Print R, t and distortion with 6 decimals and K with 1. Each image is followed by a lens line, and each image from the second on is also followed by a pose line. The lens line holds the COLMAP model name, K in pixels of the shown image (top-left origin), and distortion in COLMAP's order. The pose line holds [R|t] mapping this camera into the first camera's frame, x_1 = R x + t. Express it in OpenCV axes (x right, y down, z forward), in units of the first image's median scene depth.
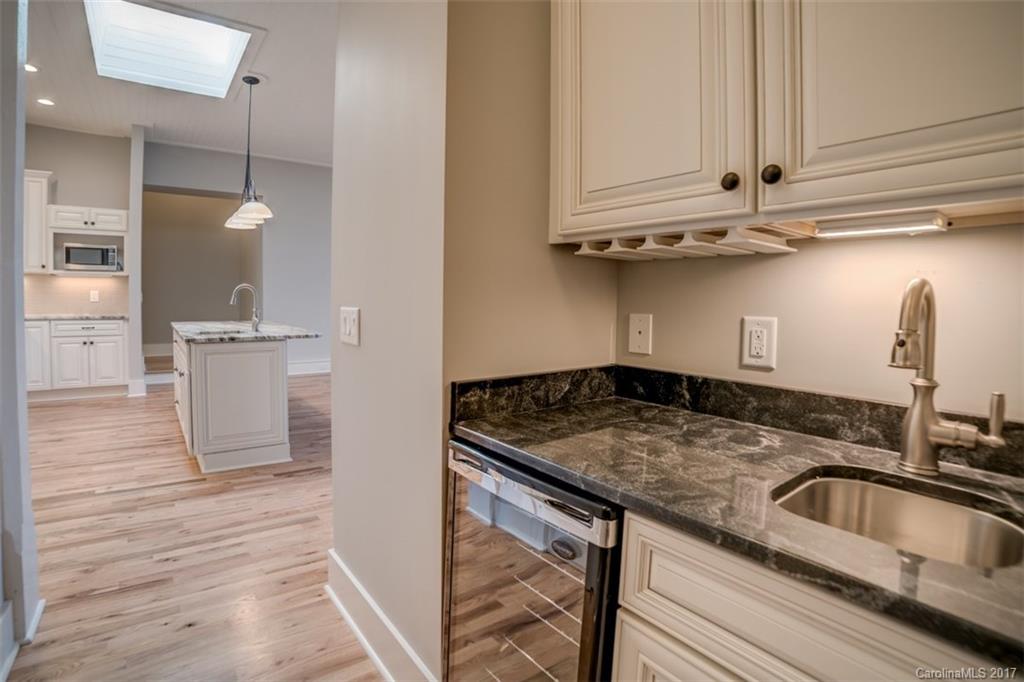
lens RADIAL K [[481.7, 0, 508.8], [0, 481.7, 298.2], [0, 0, 1]] dist [-0.044025, 0.000577]
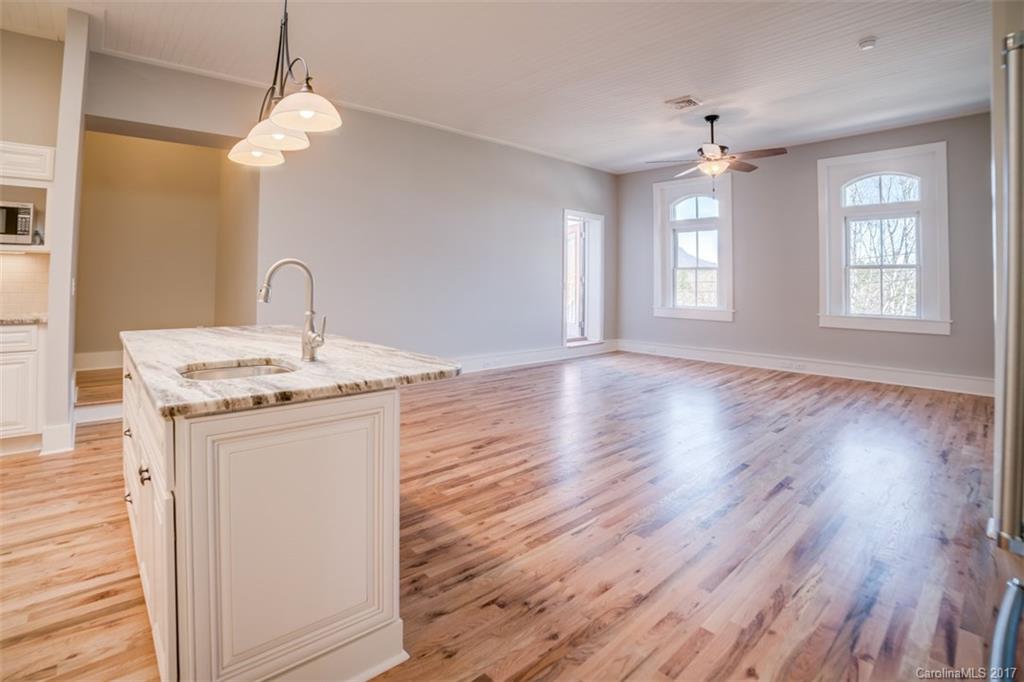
lens RADIAL K [[487.2, 0, 492.7], [0, 487.2, 252.6], [0, 0, 1]] dist [-0.046686, 0.006776]
pose [[0.999040, -0.004421, 0.043579, -0.264610], [0.007385, 0.997651, -0.068106, -0.001336], [-0.043175, 0.068362, 0.996726, 0.365838]]
